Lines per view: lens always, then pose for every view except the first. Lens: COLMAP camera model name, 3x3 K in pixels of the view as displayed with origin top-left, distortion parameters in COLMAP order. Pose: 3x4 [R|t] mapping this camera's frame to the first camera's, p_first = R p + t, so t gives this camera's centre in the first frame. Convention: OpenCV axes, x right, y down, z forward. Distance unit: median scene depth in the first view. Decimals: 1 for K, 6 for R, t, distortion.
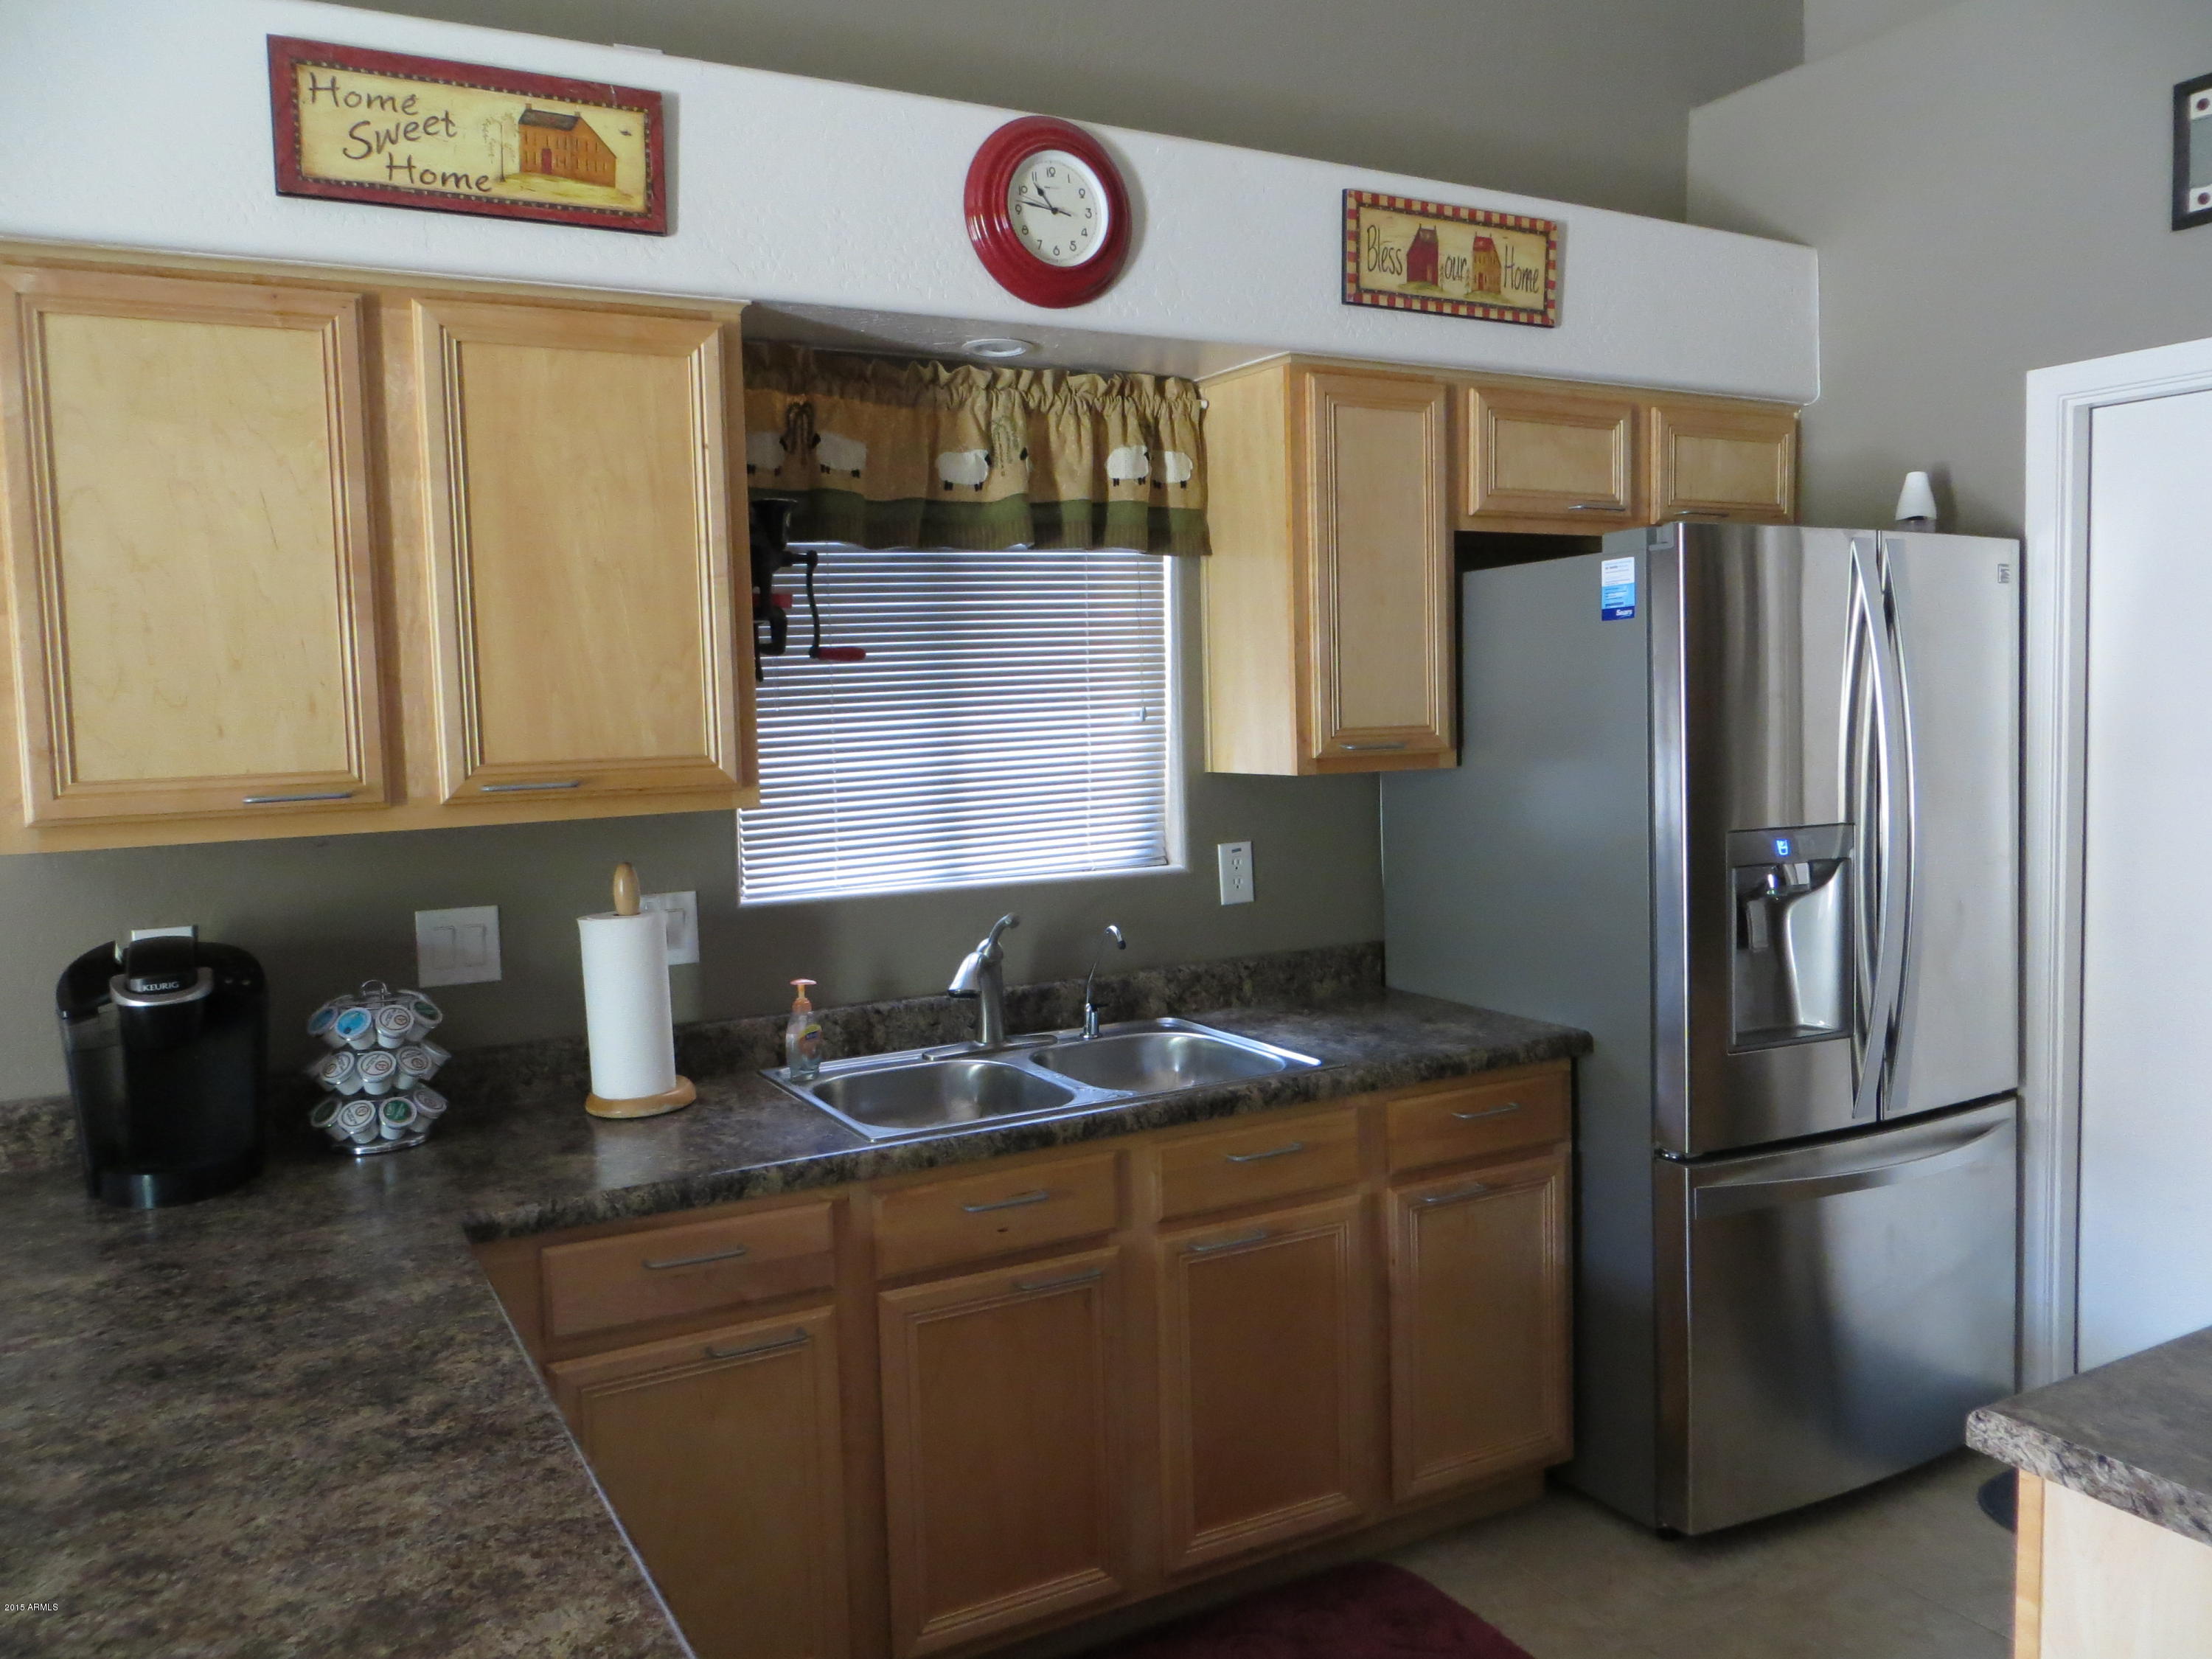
lens RADIAL K [[1659.7, 0, 1099.5], [0, 1659.7, 820.8], [0, 0, 1]] dist [-0.010885, -0.006234]
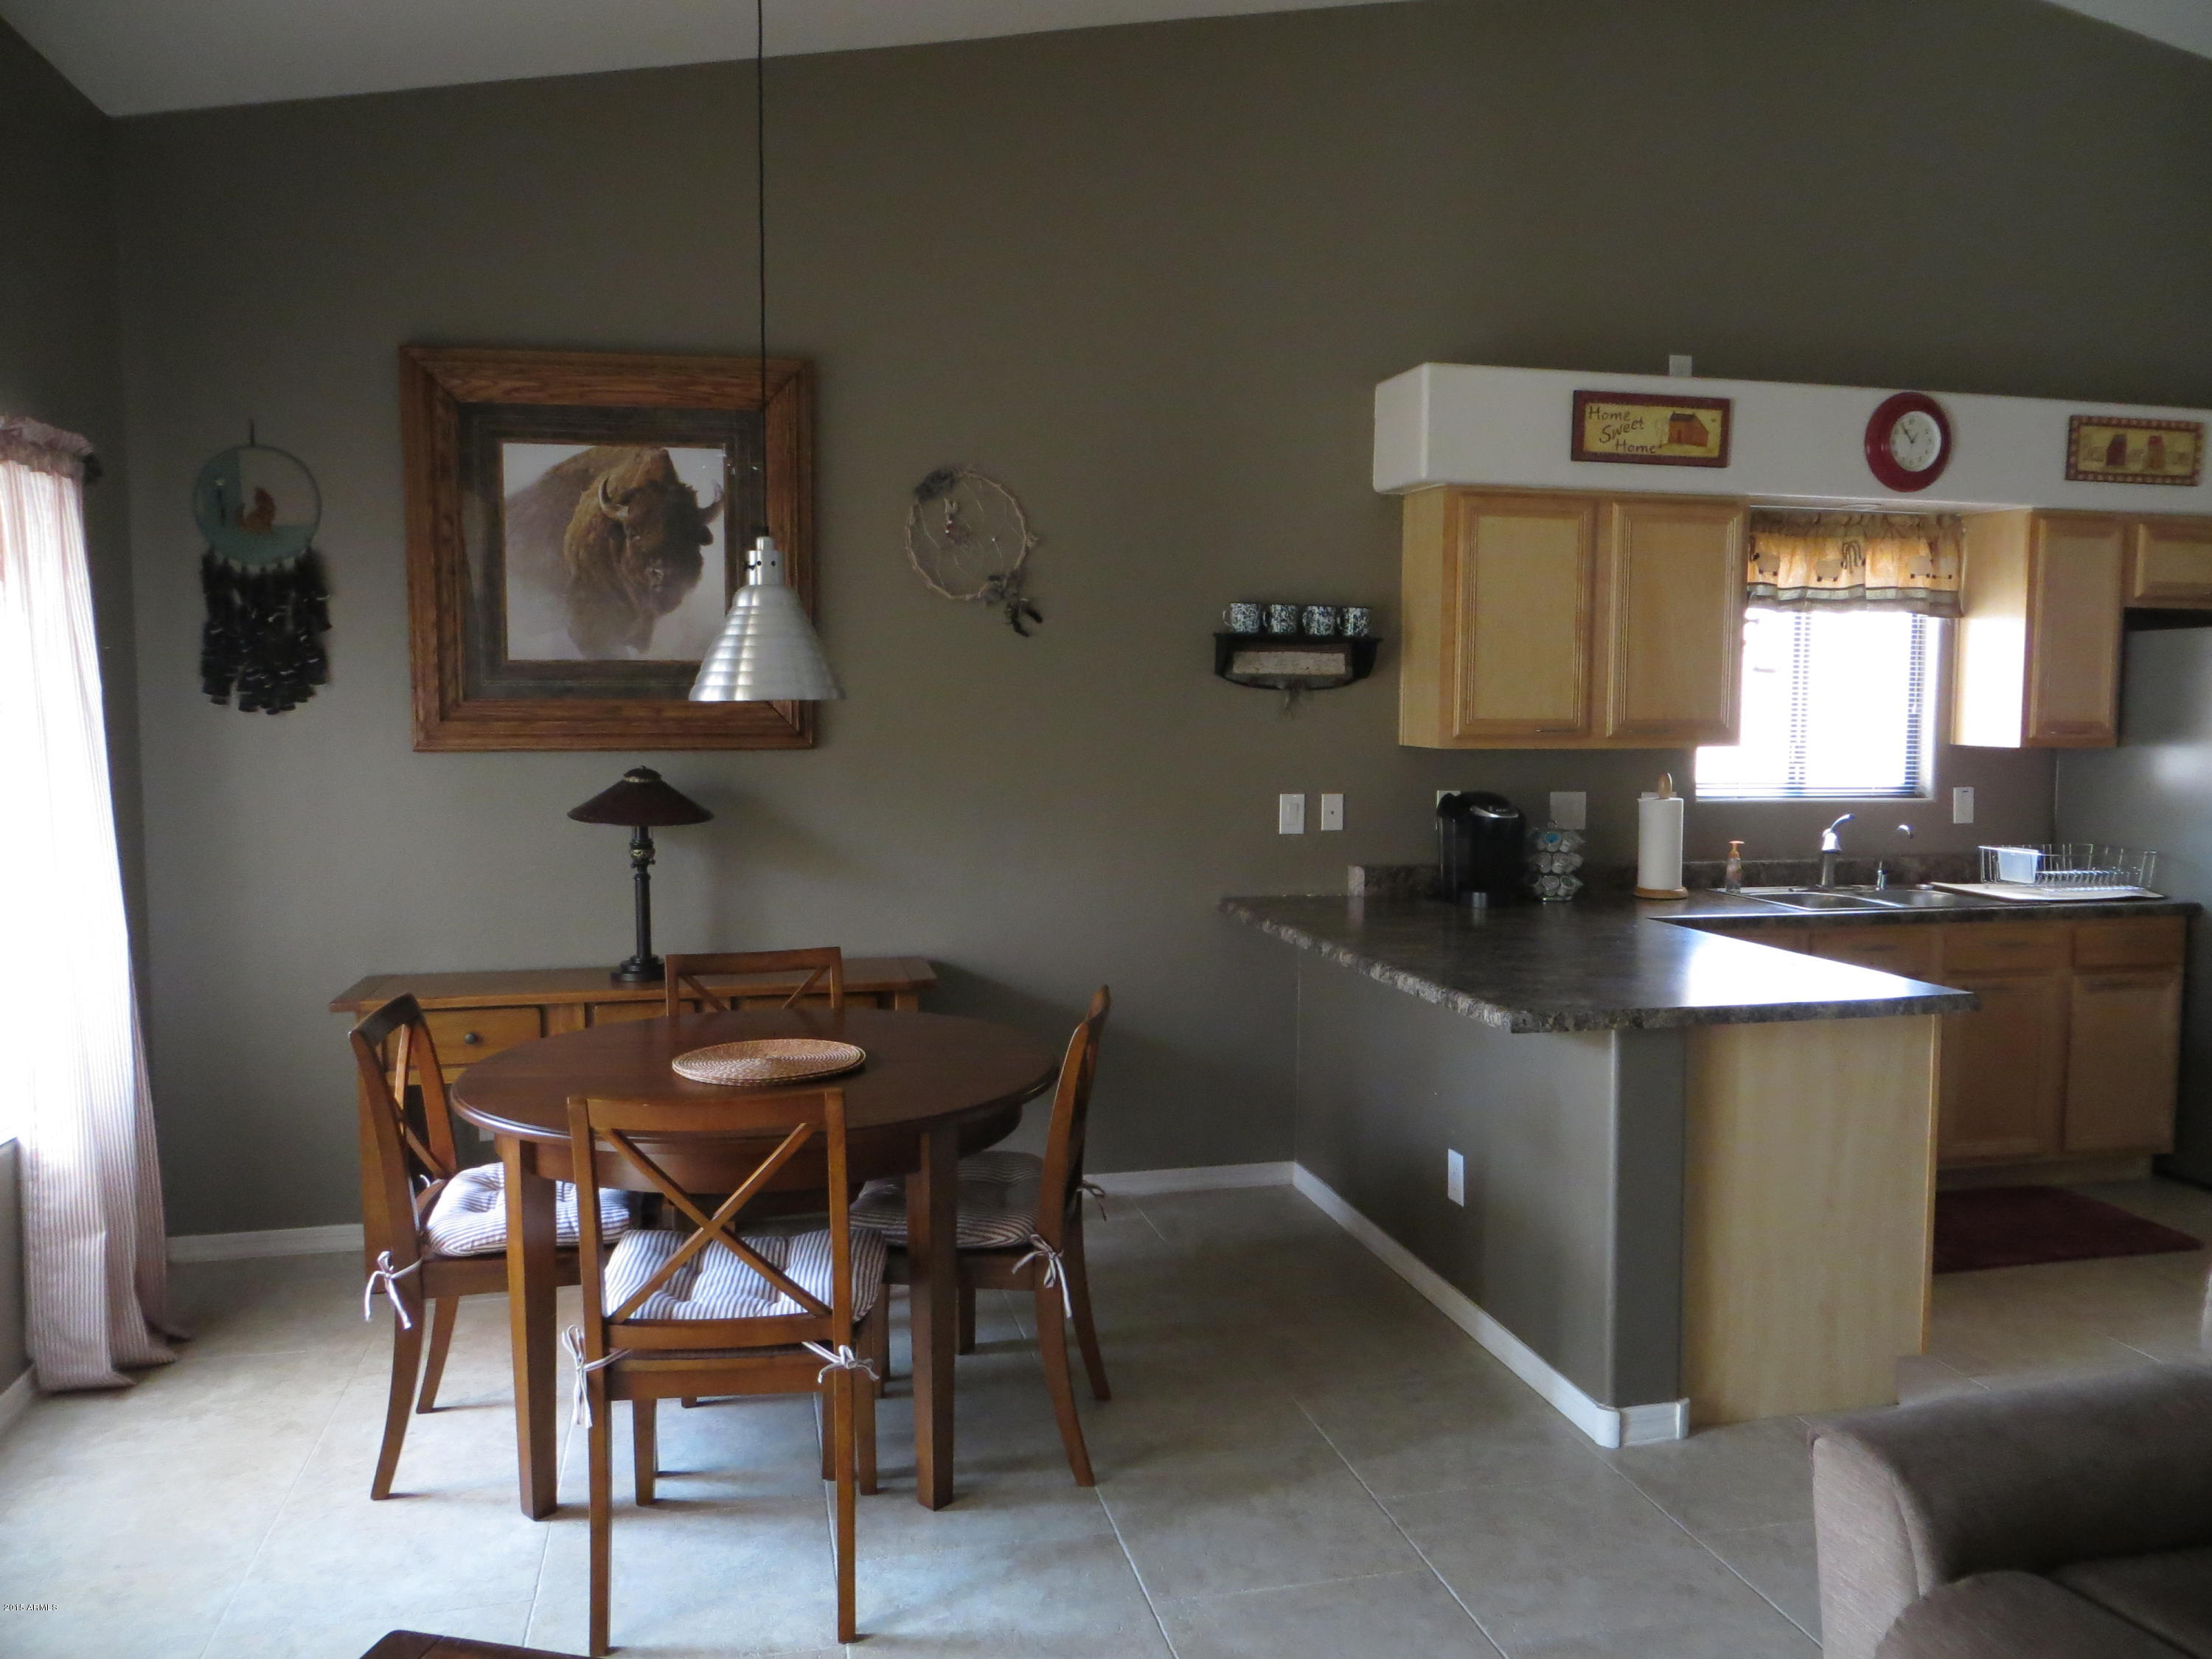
lens RADIAL K [[1590.0, 0, 1108.9], [0, 1590.0, 790.2], [0, 0, 1]] dist [-0.008170, -0.004567]
pose [[0.960425, 0.051965, -0.273647, -0.356819], [-0.054813, 0.998493, -0.002769, 0.078237], [0.273091, 0.017659, 0.961826, -0.900954]]
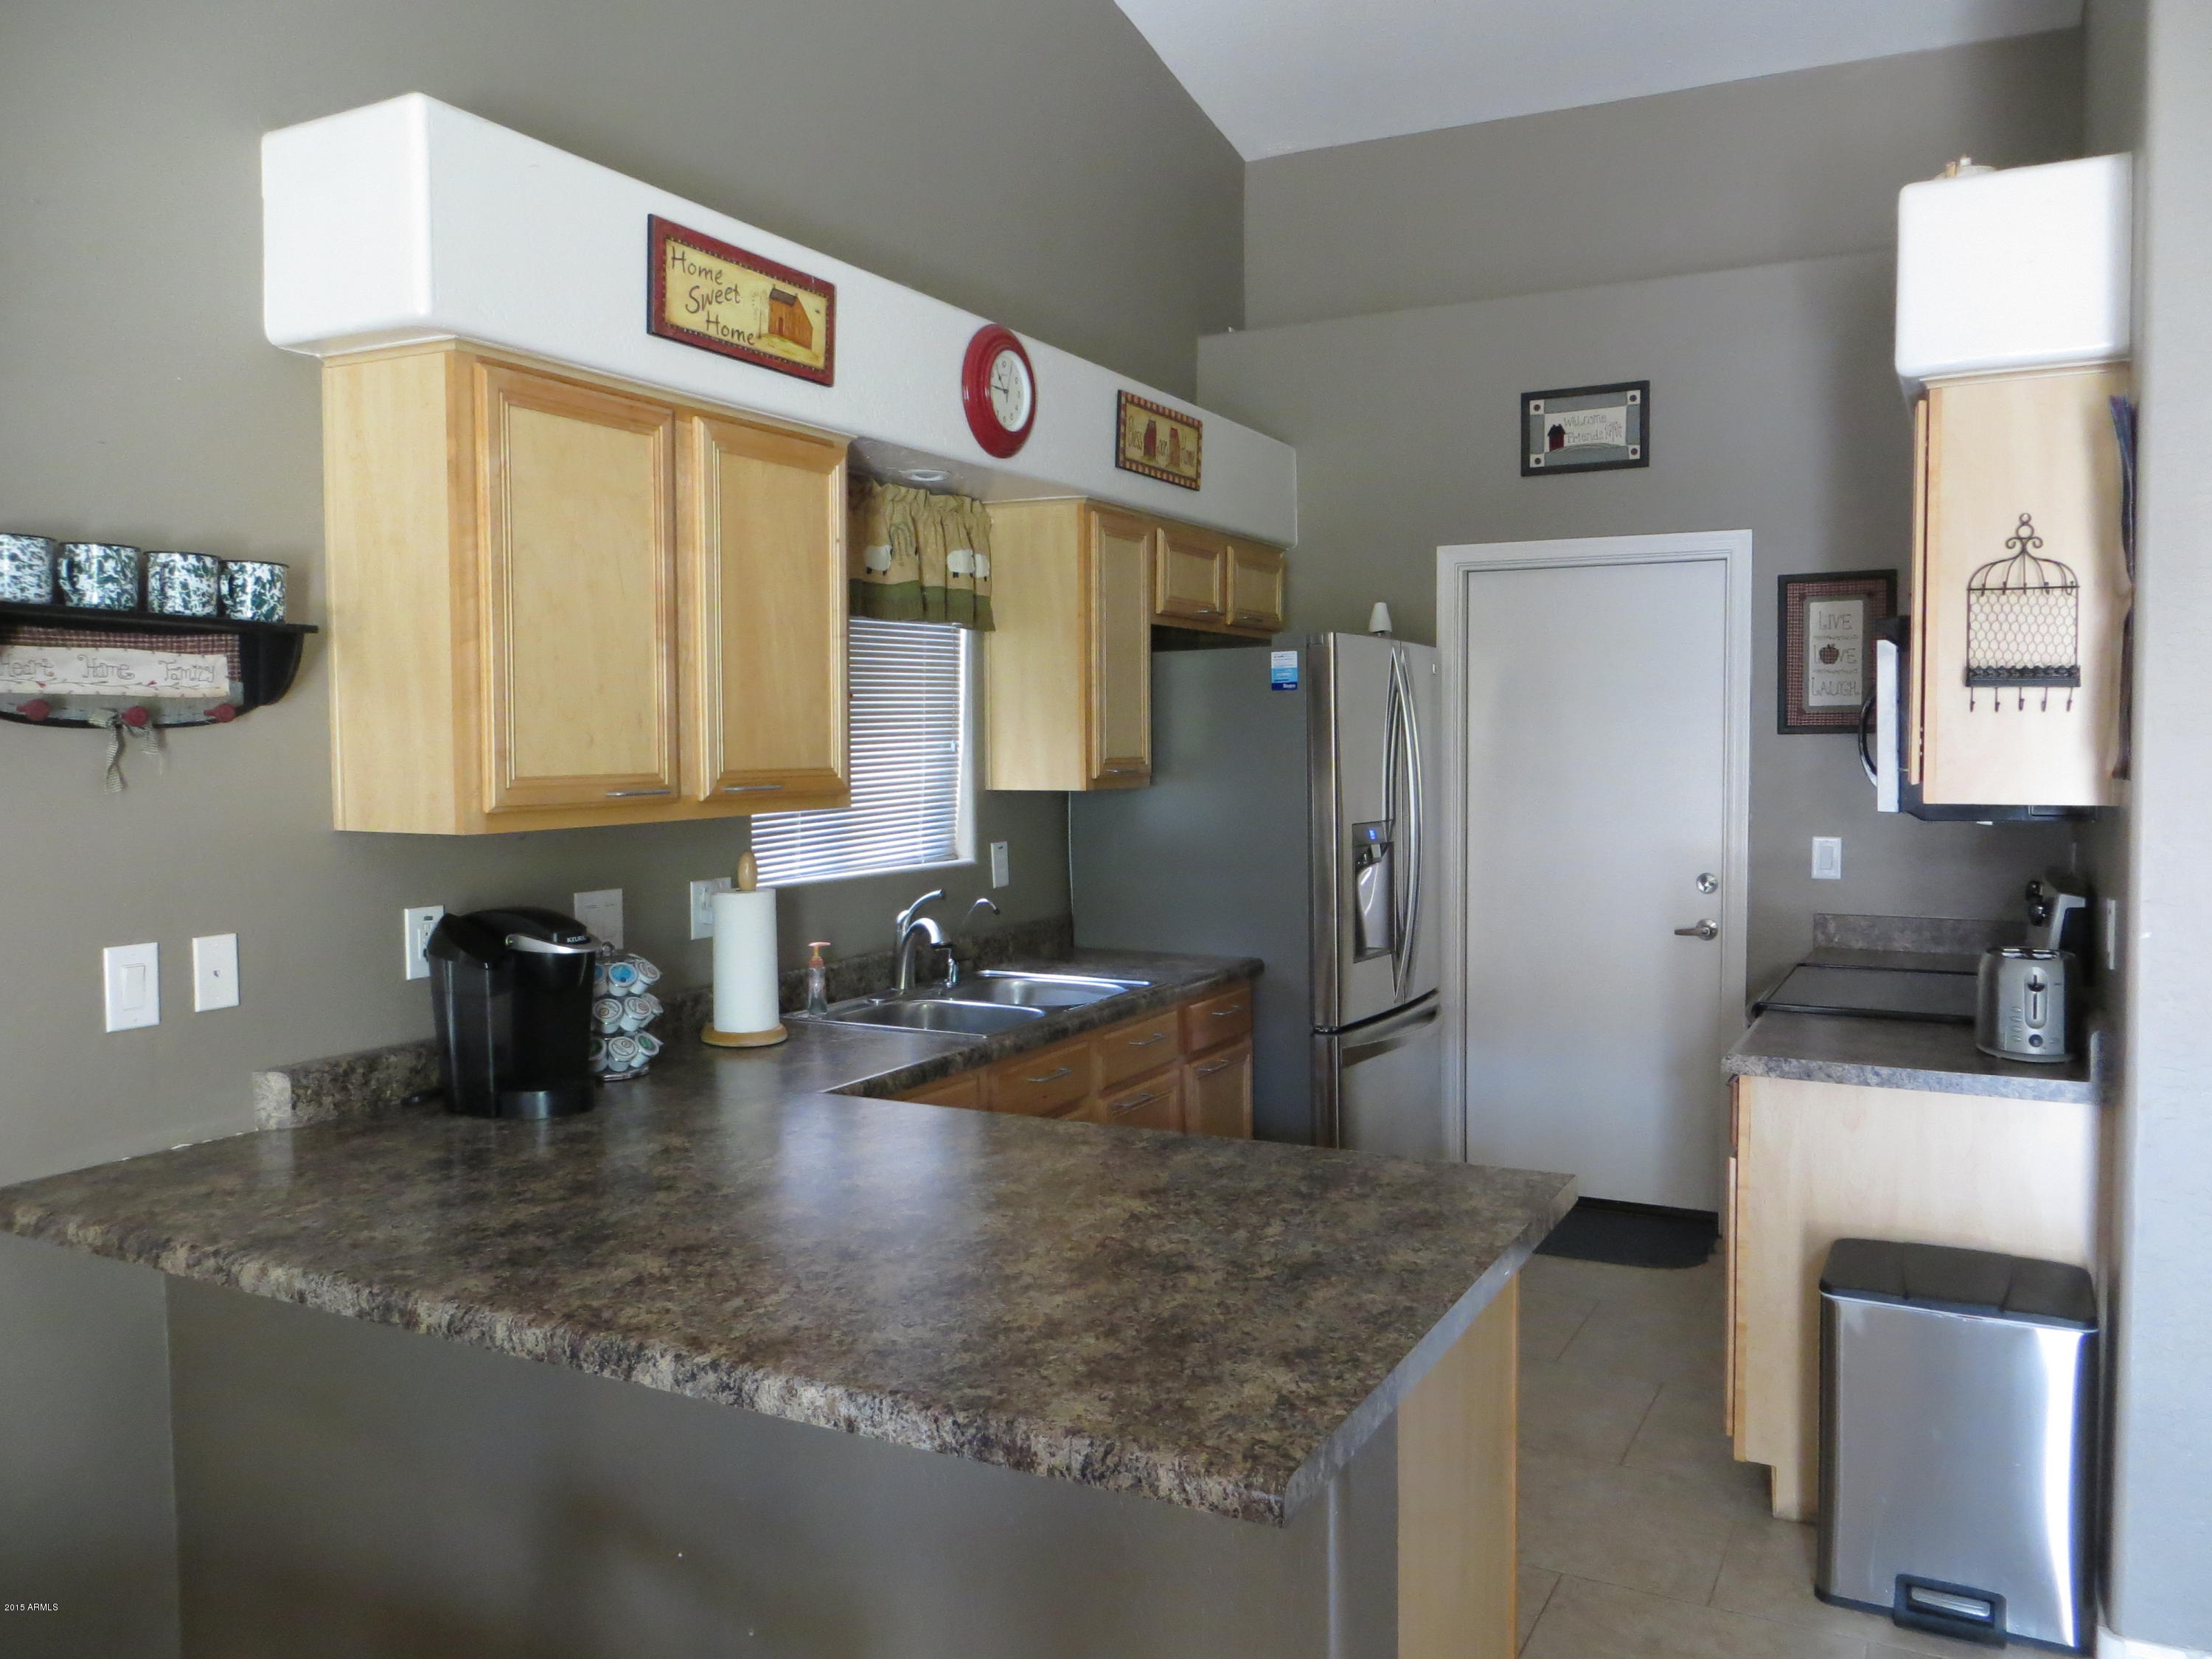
lens RADIAL K [[1659.7, 0, 1099.5], [0, 1659.7, 820.8], [0, 0, 1]] dist [-0.010885, -0.006234]
pose [[0.842329, -0.004544, 0.538945, -0.663846], [0.021662, 0.999442, -0.025430, 0.036540], [-0.538529, 0.033095, 0.841957, -0.213299]]
